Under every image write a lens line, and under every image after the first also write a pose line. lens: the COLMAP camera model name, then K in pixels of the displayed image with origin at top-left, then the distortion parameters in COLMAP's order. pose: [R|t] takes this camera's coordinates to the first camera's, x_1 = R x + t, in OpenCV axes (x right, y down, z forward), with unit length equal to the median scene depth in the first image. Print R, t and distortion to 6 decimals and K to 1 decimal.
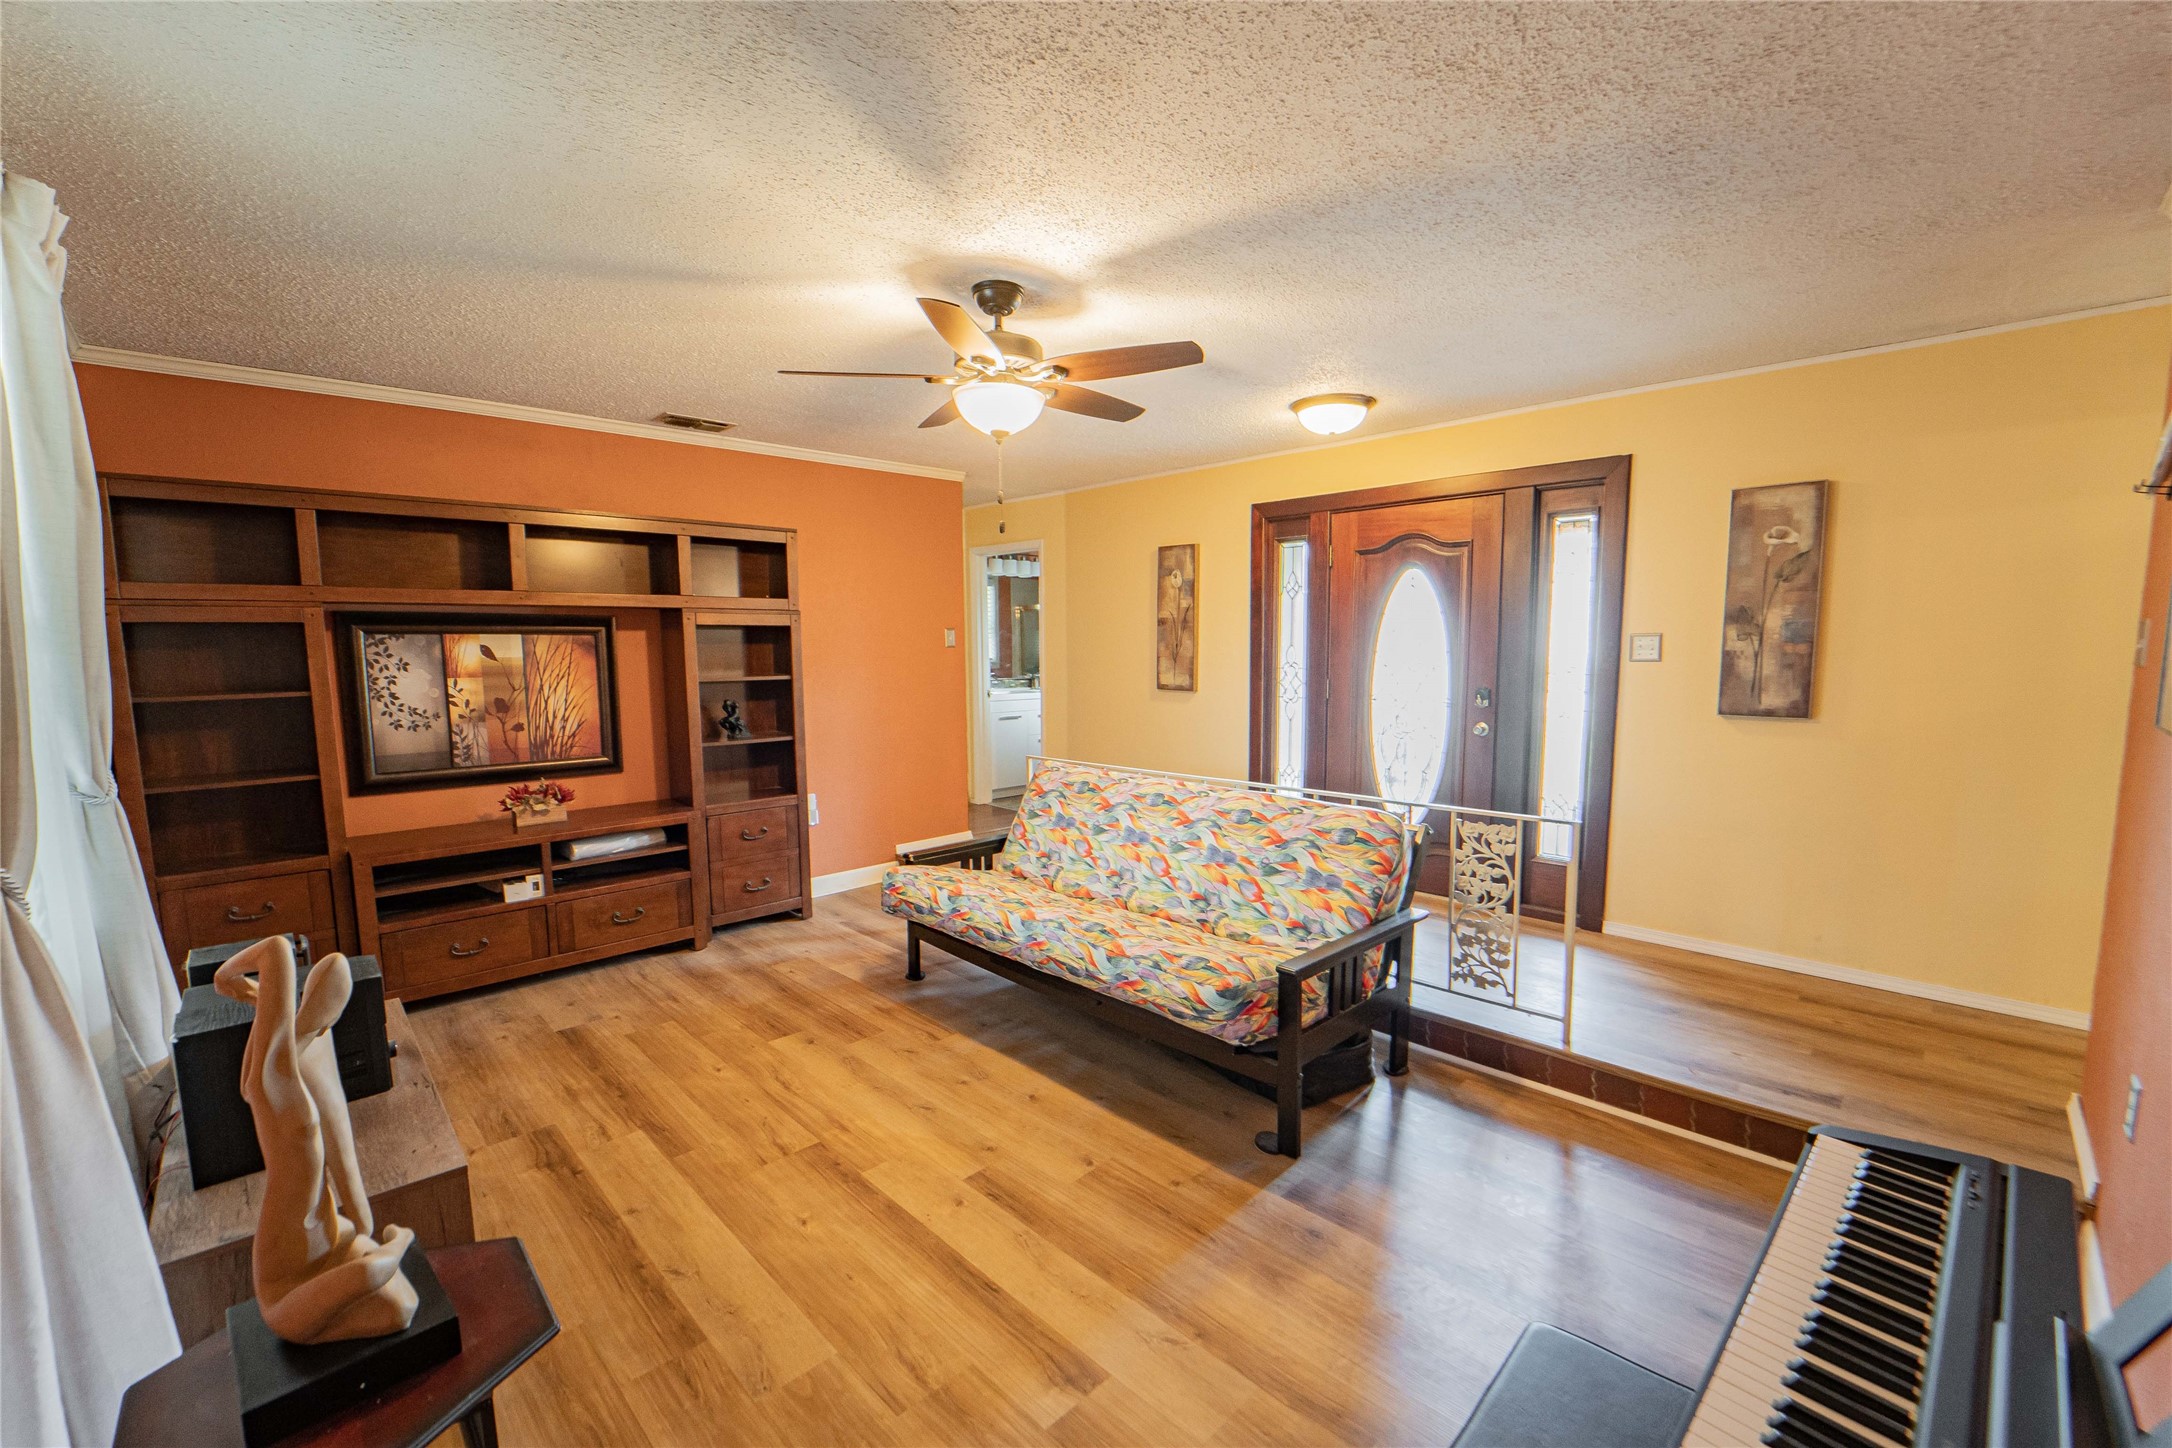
lens RADIAL K [[886.1, 0, 1095.0], [0, 886.1, 739.5], [0, 0, 1]] dist [-0.023877, 0.000314]
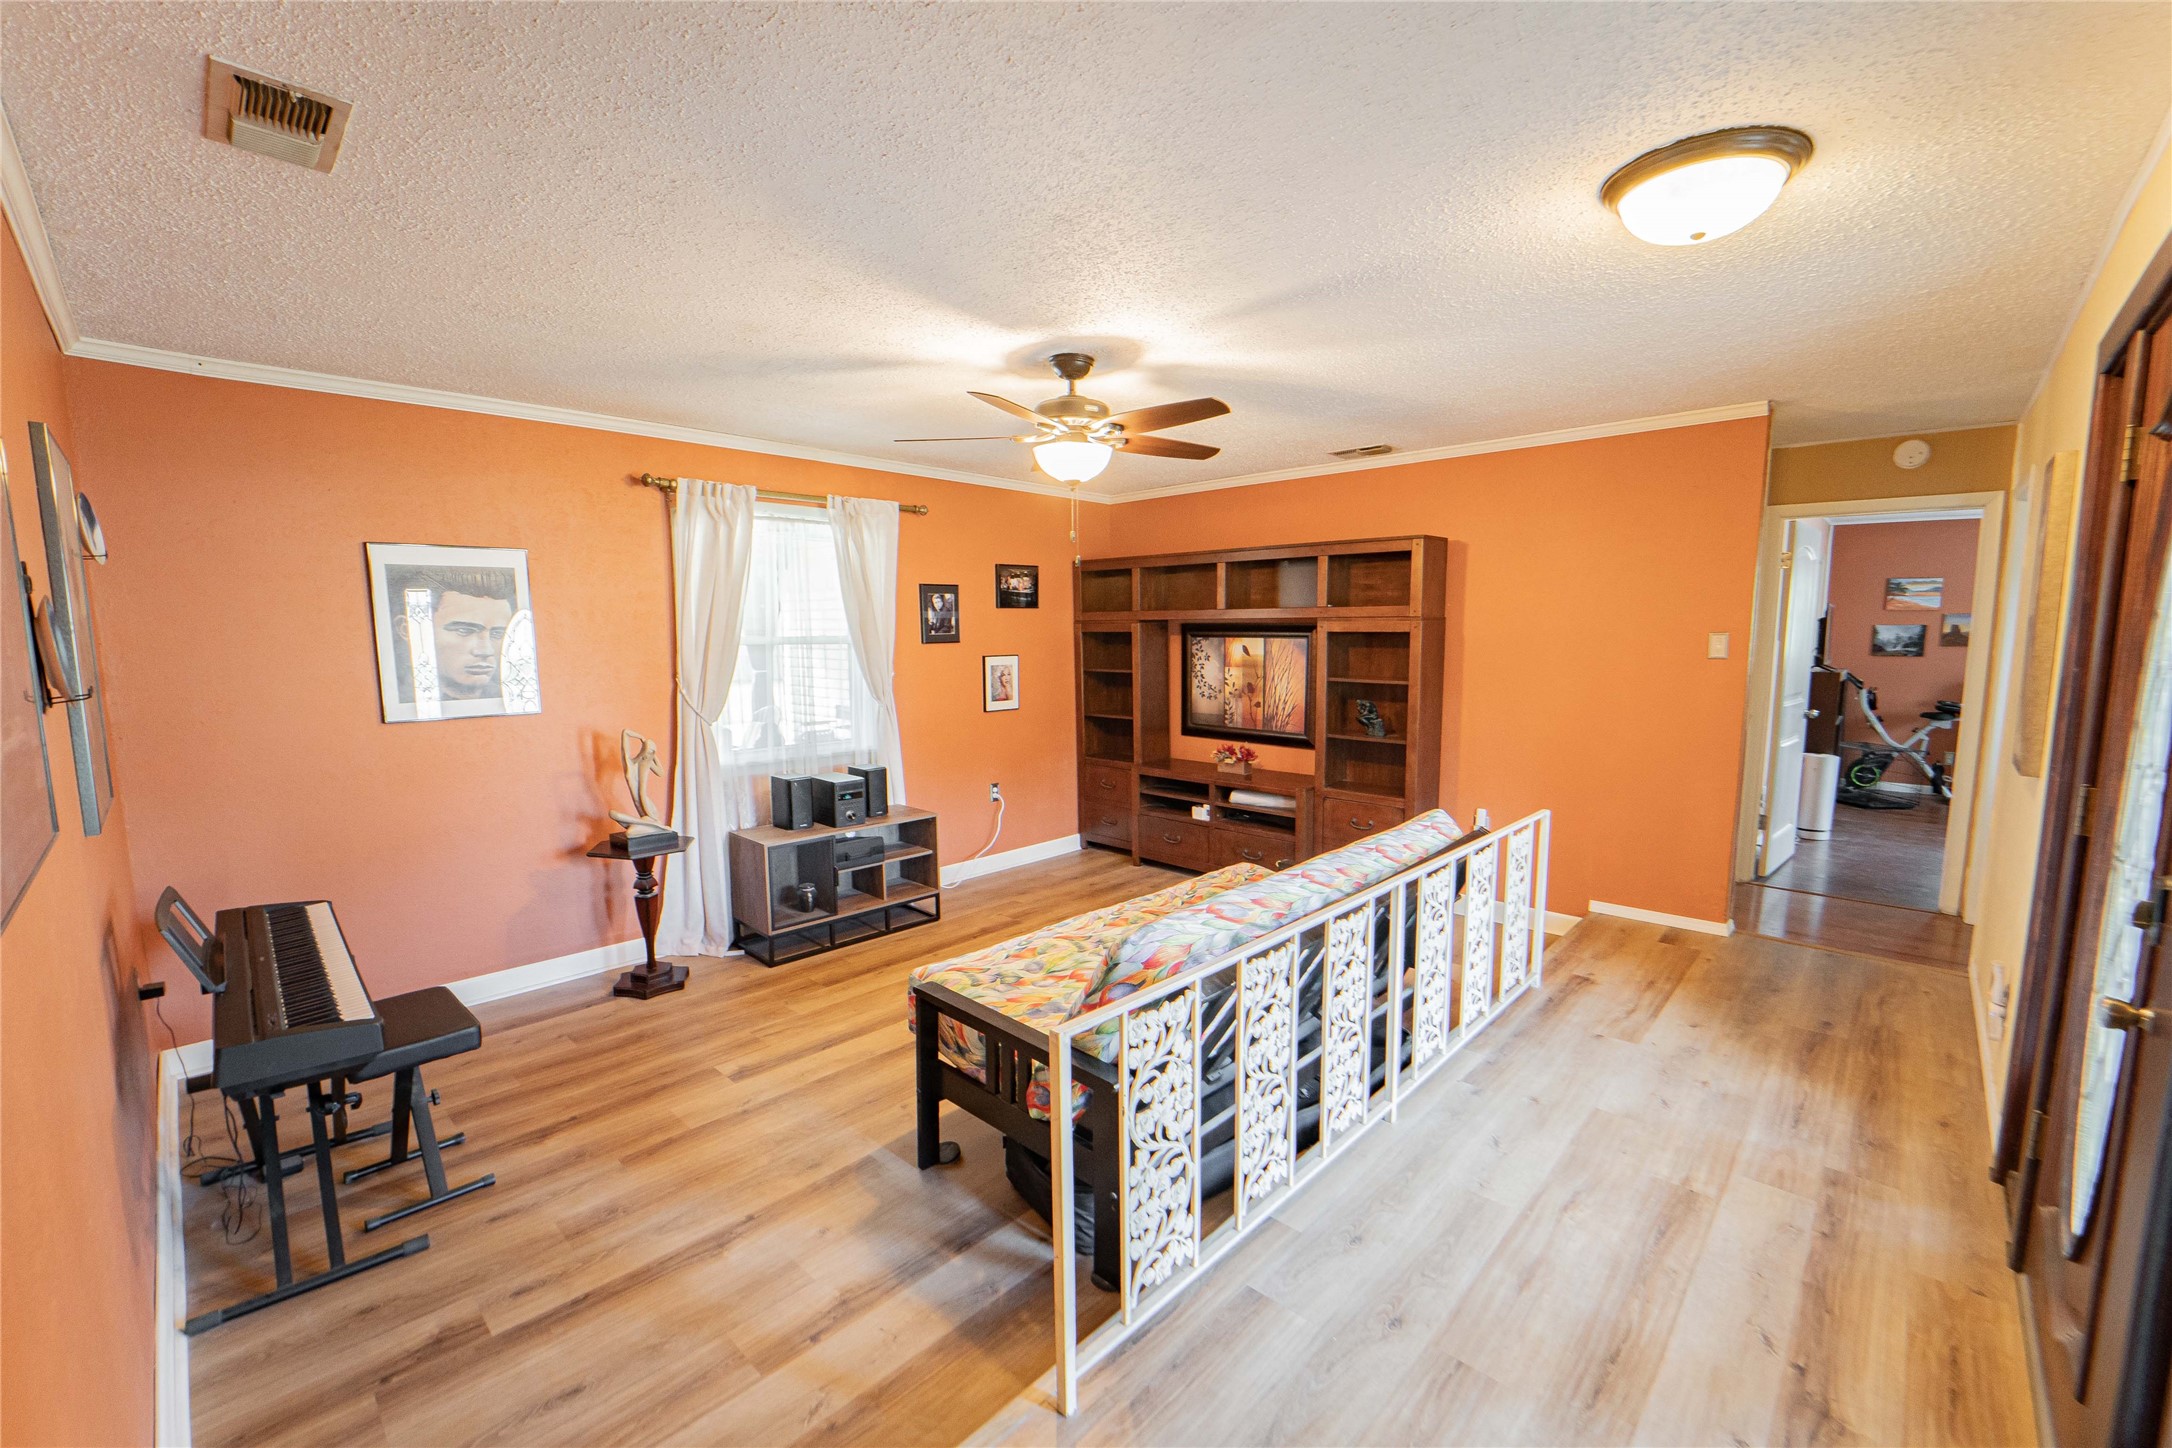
lens RADIAL K [[886.1, 0, 1093.8], [0, 886.1, 725.1], [0, 0, 1]] dist [-0.023877, 0.000314]
pose [[0.031115, 0.110176, -0.993425, 0.777528], [-0.106921, 0.988570, 0.106288, -0.108481], [0.993781, 0.102910, 0.042540, 0.717264]]
